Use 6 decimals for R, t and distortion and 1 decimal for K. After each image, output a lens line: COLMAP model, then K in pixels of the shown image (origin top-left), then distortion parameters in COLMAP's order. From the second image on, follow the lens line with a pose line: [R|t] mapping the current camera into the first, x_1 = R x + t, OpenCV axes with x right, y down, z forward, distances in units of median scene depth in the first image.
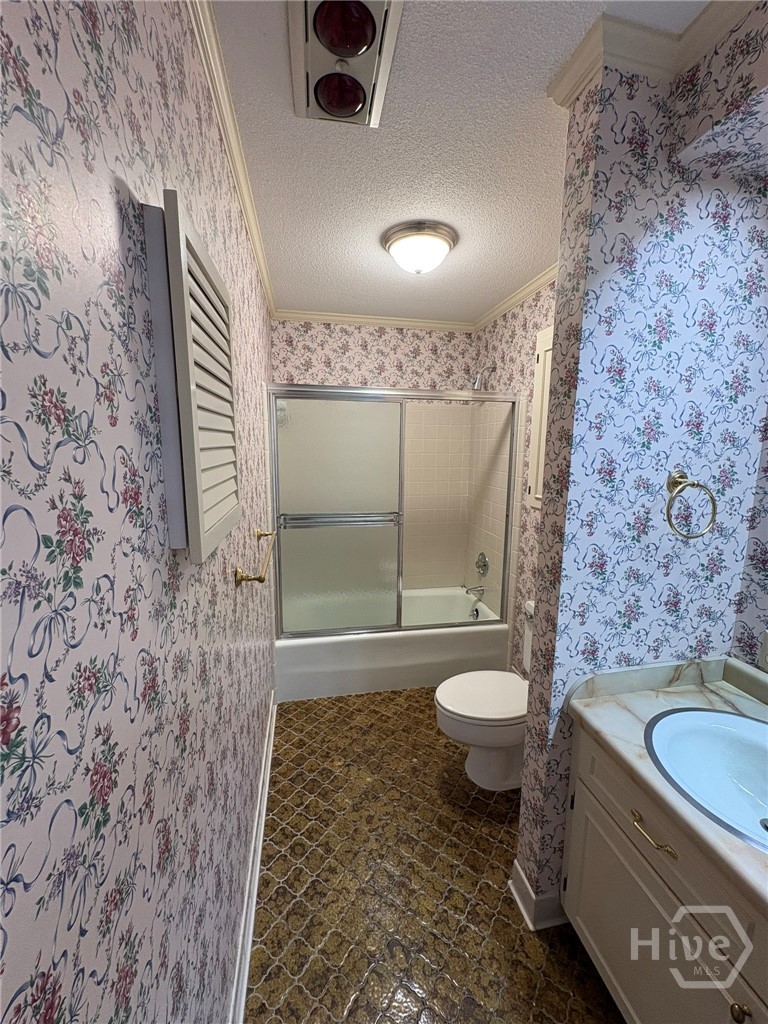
lens RADIAL K [[412.6, 0, 385.0], [0, 412.6, 509.9], [0, 0, 1]] dist [0.000574, 0.000031]
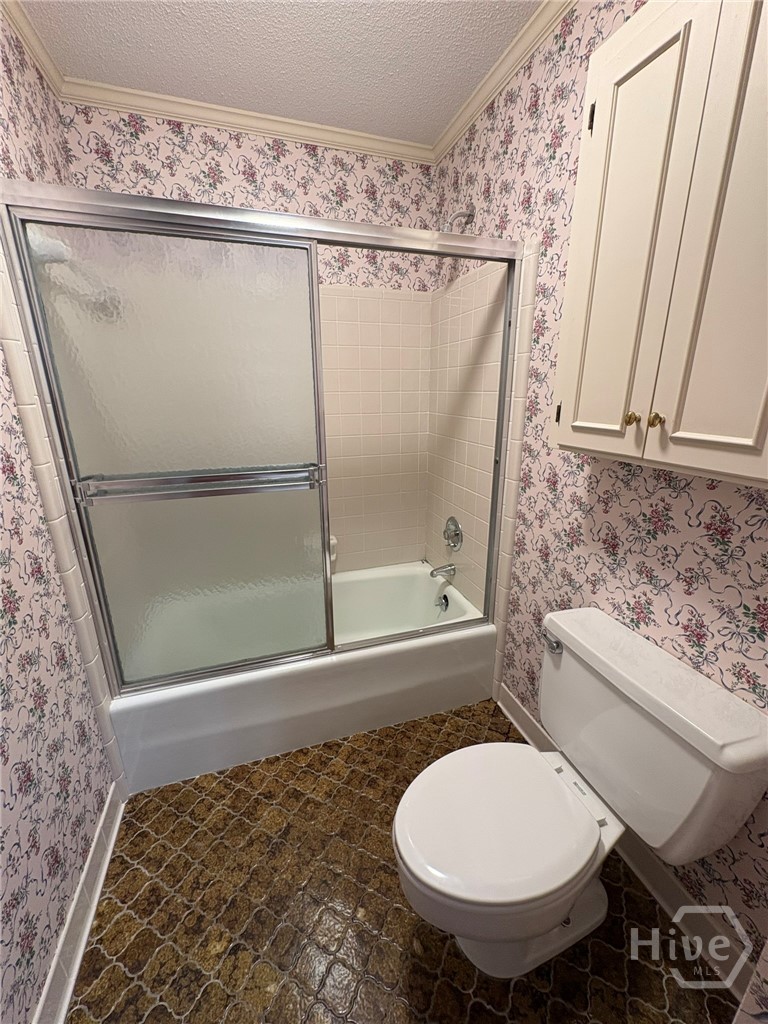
lens RADIAL K [[412.6, 0, 383.3], [0, 412.6, 511.3], [0, 0, 1]] dist [0.000574, 0.000031]
pose [[0.992111, -0.051795, 0.114164, 0.051331], [0.035798, 0.989790, 0.137966, -0.004592], [-0.120144, -0.132791, 0.983835, 0.397942]]
